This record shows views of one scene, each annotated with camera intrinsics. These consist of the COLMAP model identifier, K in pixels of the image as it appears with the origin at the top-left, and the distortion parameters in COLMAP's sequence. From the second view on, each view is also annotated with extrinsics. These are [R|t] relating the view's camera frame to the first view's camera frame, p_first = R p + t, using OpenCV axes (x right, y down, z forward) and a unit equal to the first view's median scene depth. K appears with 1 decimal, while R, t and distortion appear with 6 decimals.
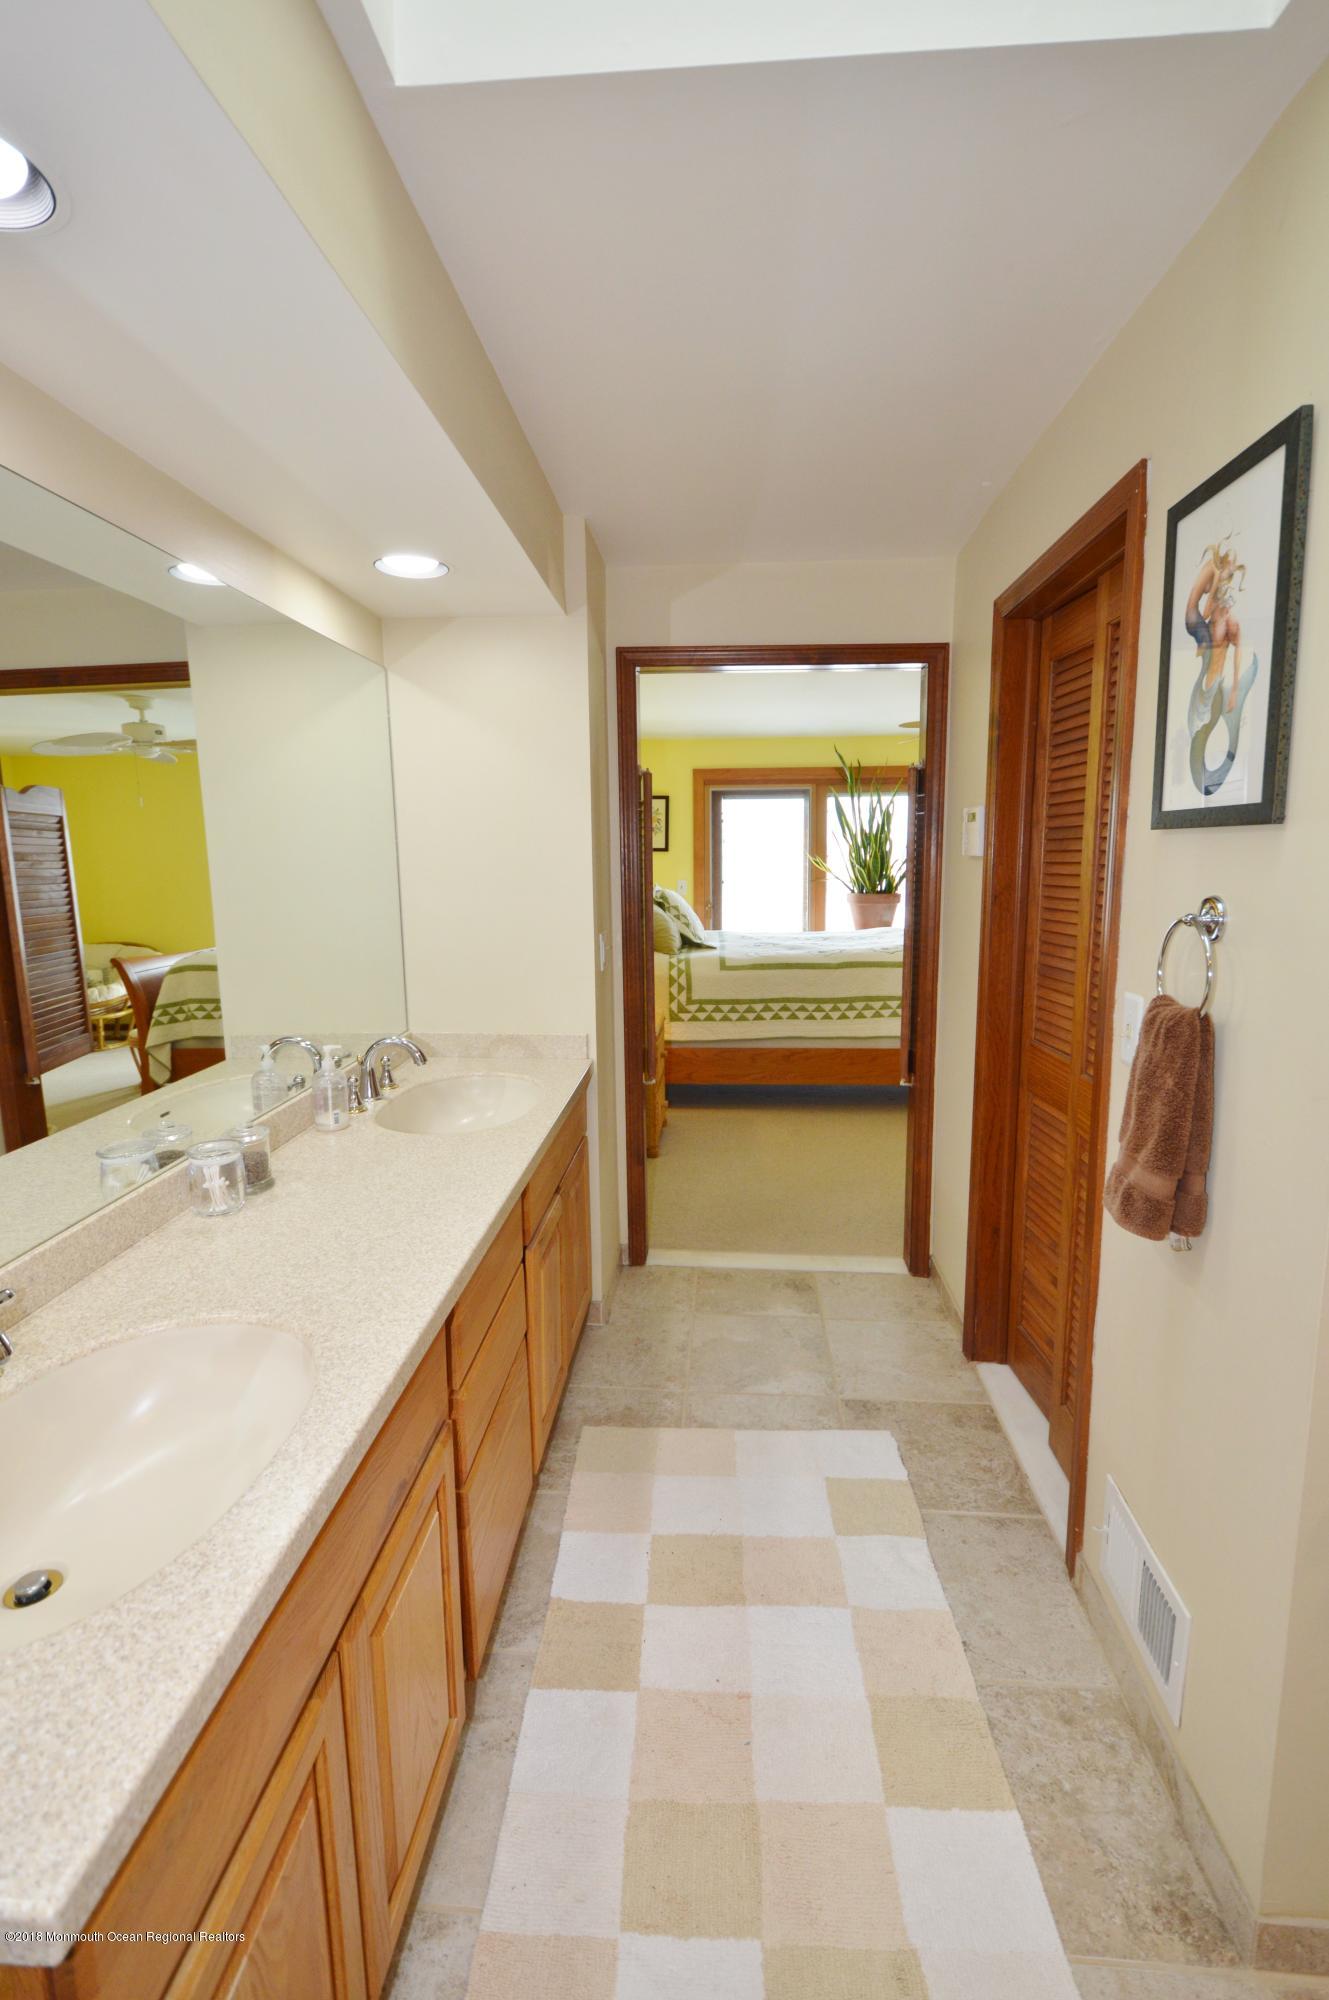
lens RADIAL K [[876.7, 0, 665.4], [0, 876.7, 985.7], [0, 0, 1]] dist [0.008460, -0.008035]
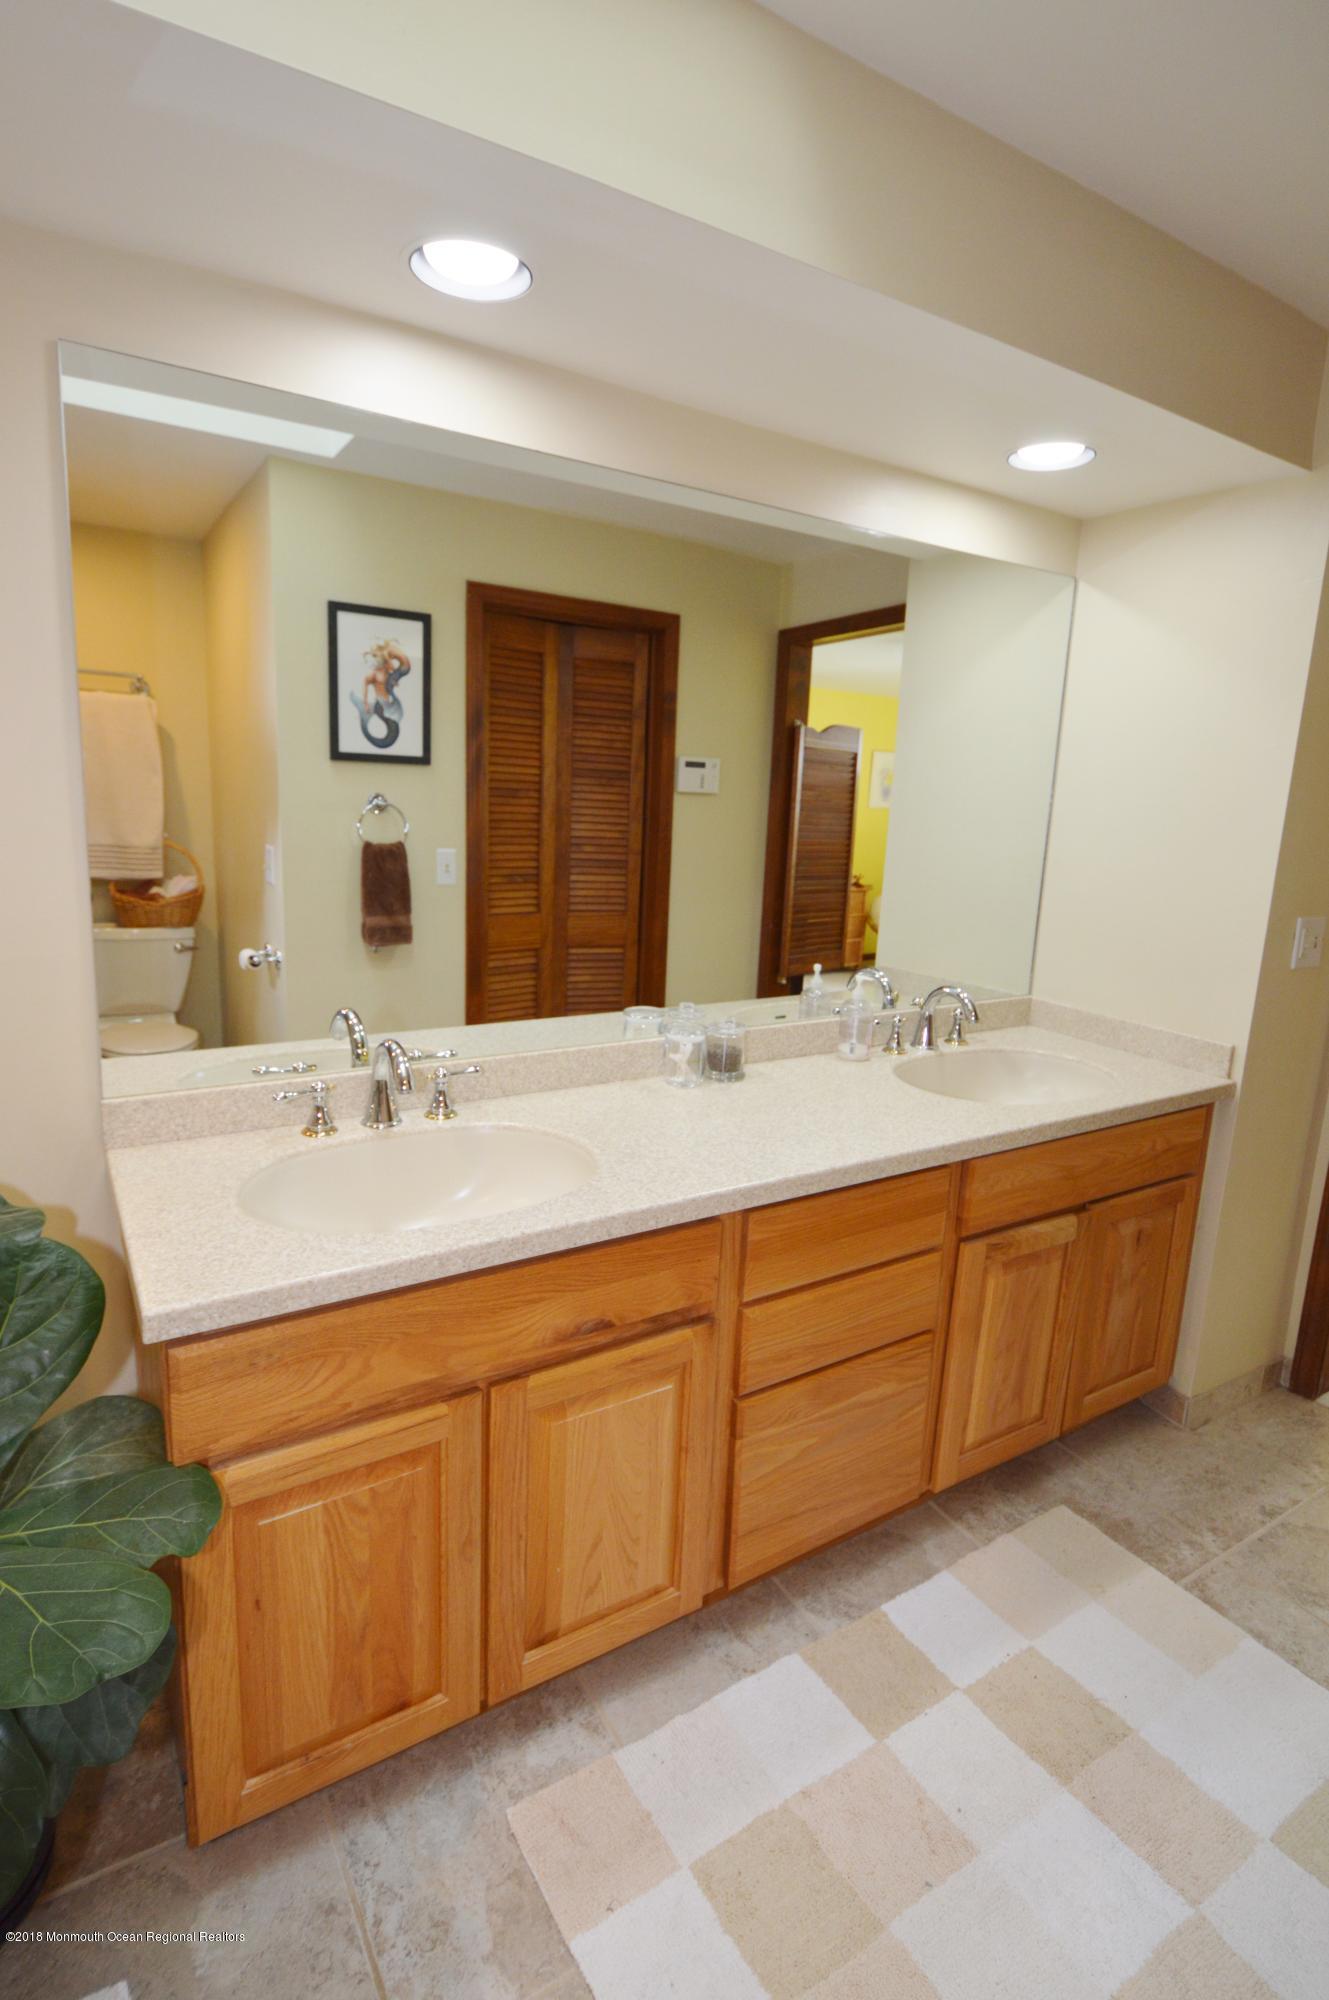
lens RADIAL K [[1000.6, 0, 665.8], [0, 1000.6, 977.8], [0, 0, 1]] dist [-0.005445, -0.000275]
pose [[0.581053, 0.181238, -0.793429, 0.403561], [-0.166494, 0.980743, 0.102096, -0.008771], [0.796653, 0.072778, 0.600039, 0.145433]]
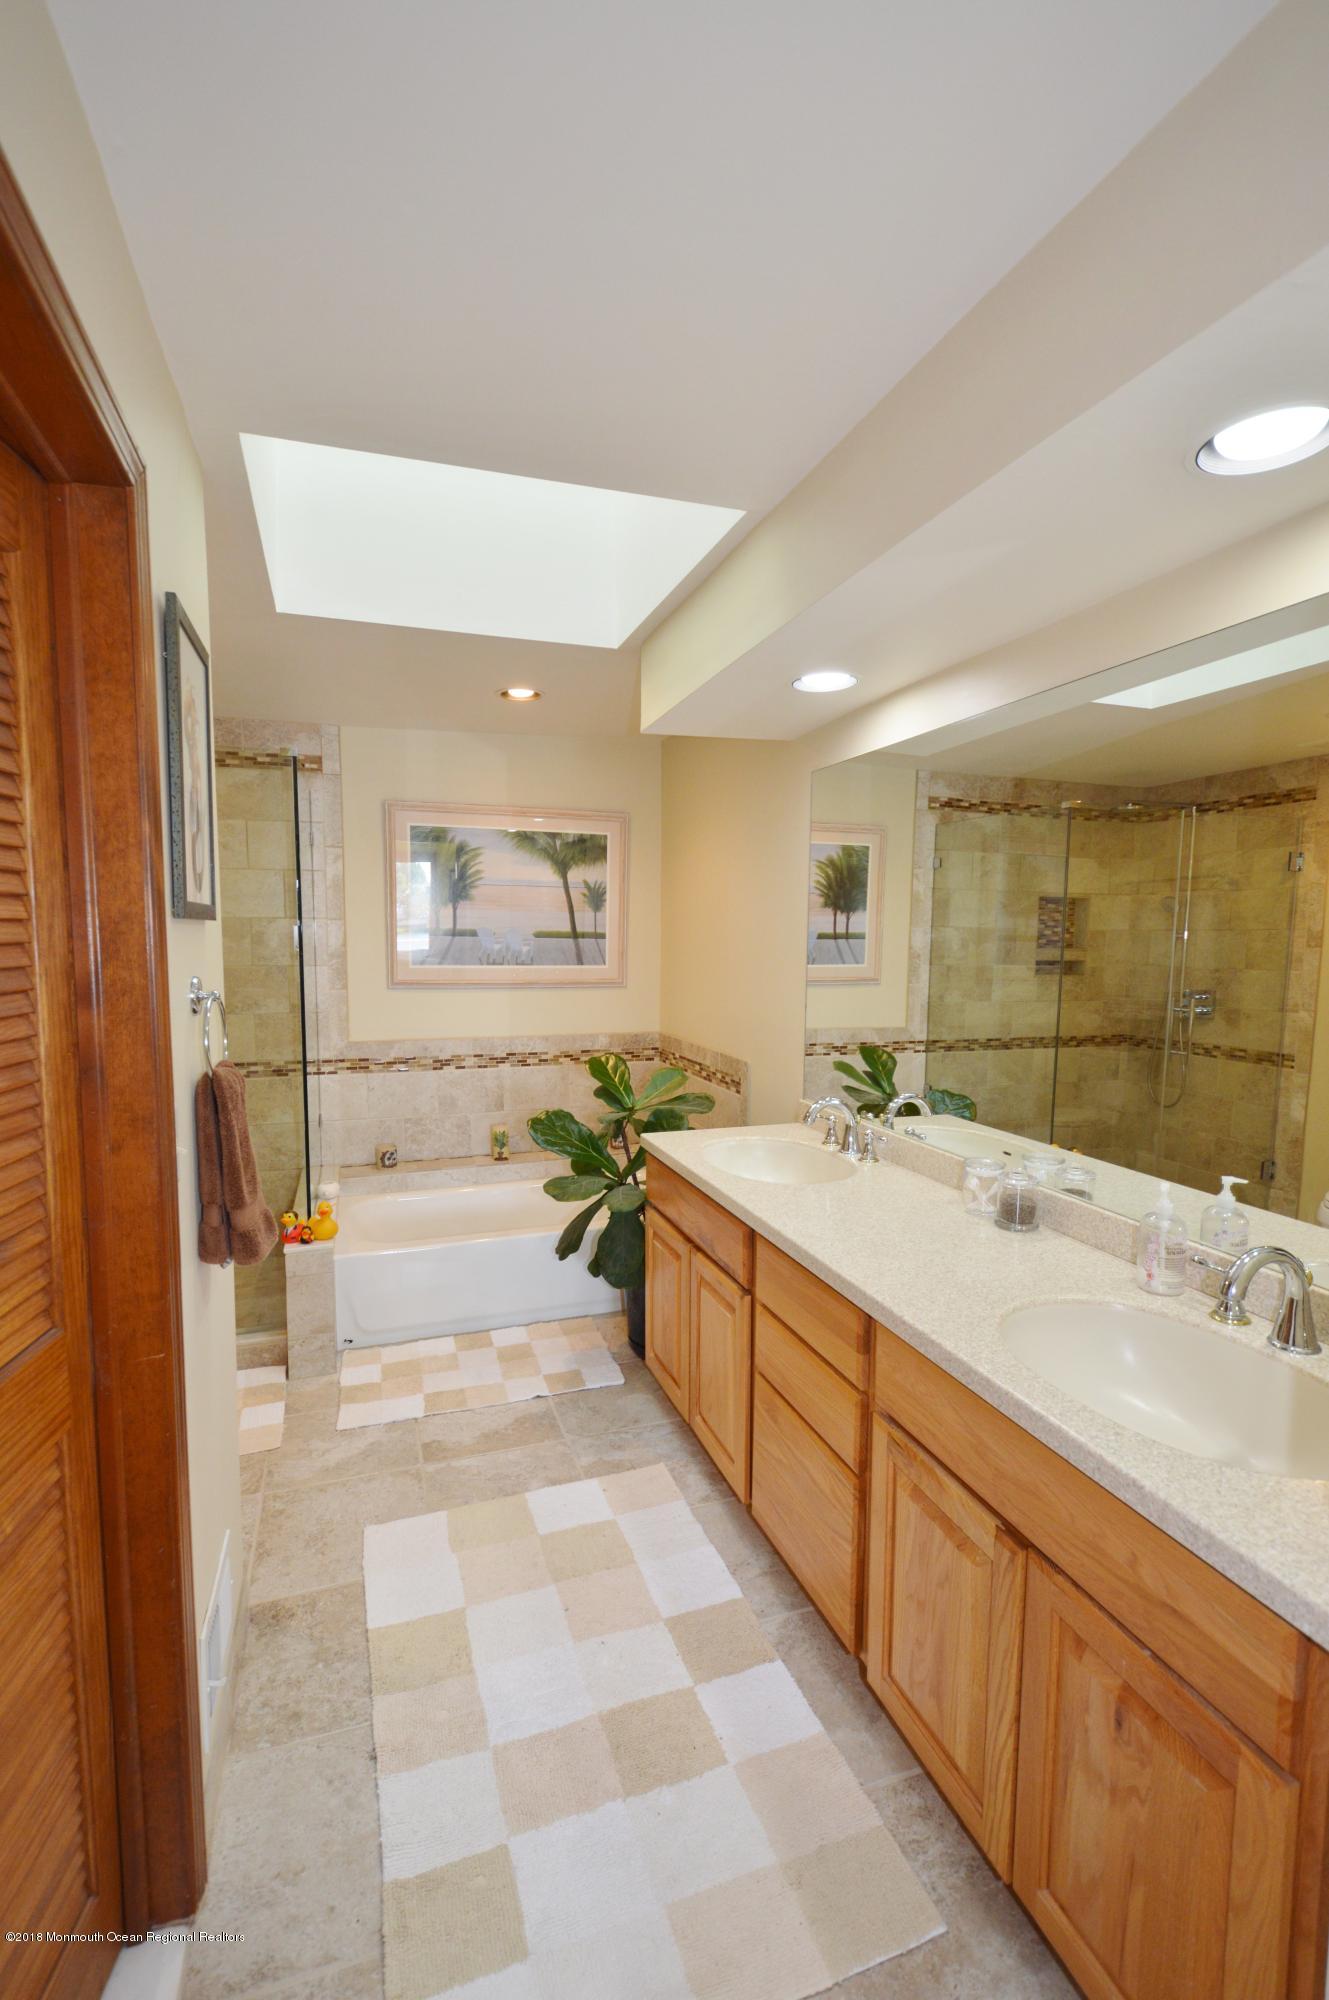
lens RADIAL K [[901.4, 0, 660.2], [0, 901.4, 1014.8], [0, 0, 1]] dist [0.018578, 0.000089]
pose [[-0.919517, 0.036115, -0.391387, 0.357775], [-0.061253, 0.970437, 0.233453, -0.255653], [0.388247, 0.238638, -0.890121, 1.578784]]
